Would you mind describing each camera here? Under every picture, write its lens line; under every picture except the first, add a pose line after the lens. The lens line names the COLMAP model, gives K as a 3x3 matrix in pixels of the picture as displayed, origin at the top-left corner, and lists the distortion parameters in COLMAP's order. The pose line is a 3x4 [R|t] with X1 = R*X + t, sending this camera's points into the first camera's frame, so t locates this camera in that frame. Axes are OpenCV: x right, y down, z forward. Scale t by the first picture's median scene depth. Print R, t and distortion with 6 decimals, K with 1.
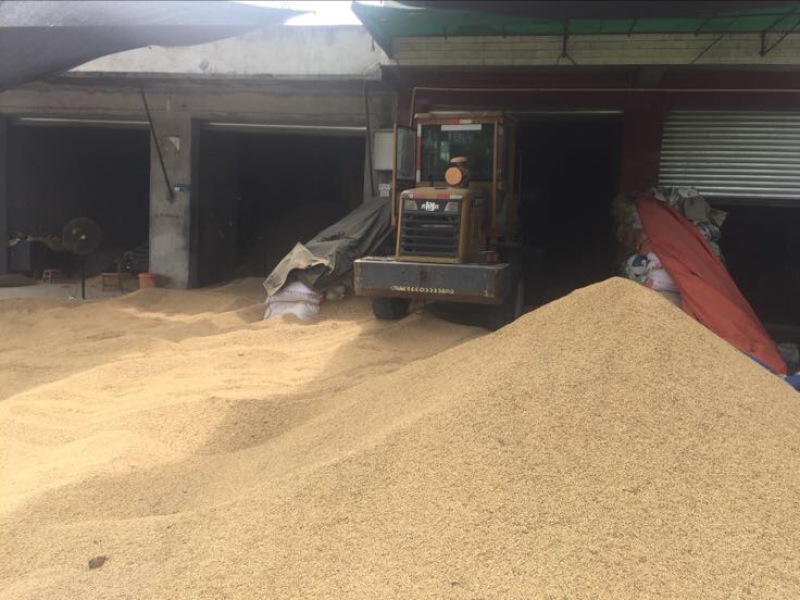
lens RADIAL K [[715.7, 0, 400.0], [0, 715.7, 300.0], [0, 0, 1]] dist [0.126804, -0.162598]
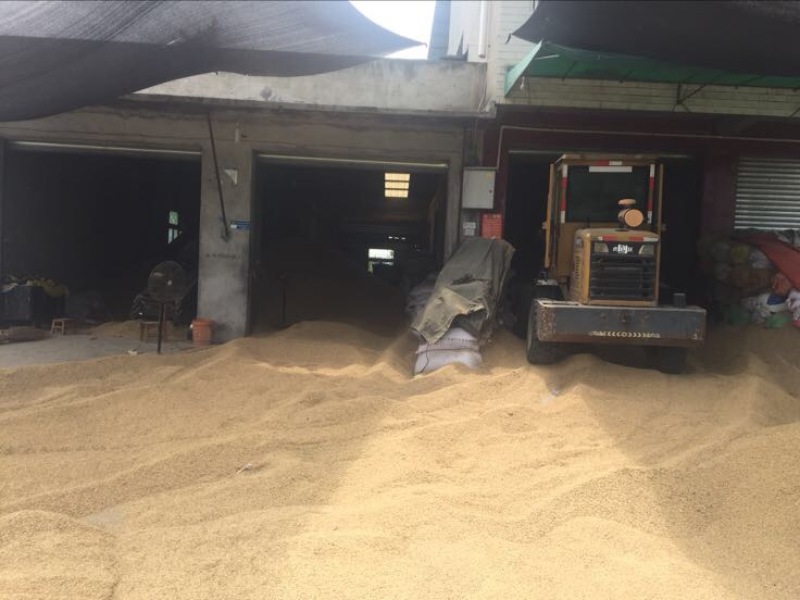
lens RADIAL K [[715.7, 0, 400.0], [0, 715.7, 300.0], [0, 0, 1]] dist [0.126804, -0.162598]
pose [[0.967061, -0.021152, 0.253665, -0.425832], [0.030807, 0.998942, -0.034146, -0.030566], [-0.252674, 0.040836, 0.966689, 0.102046]]
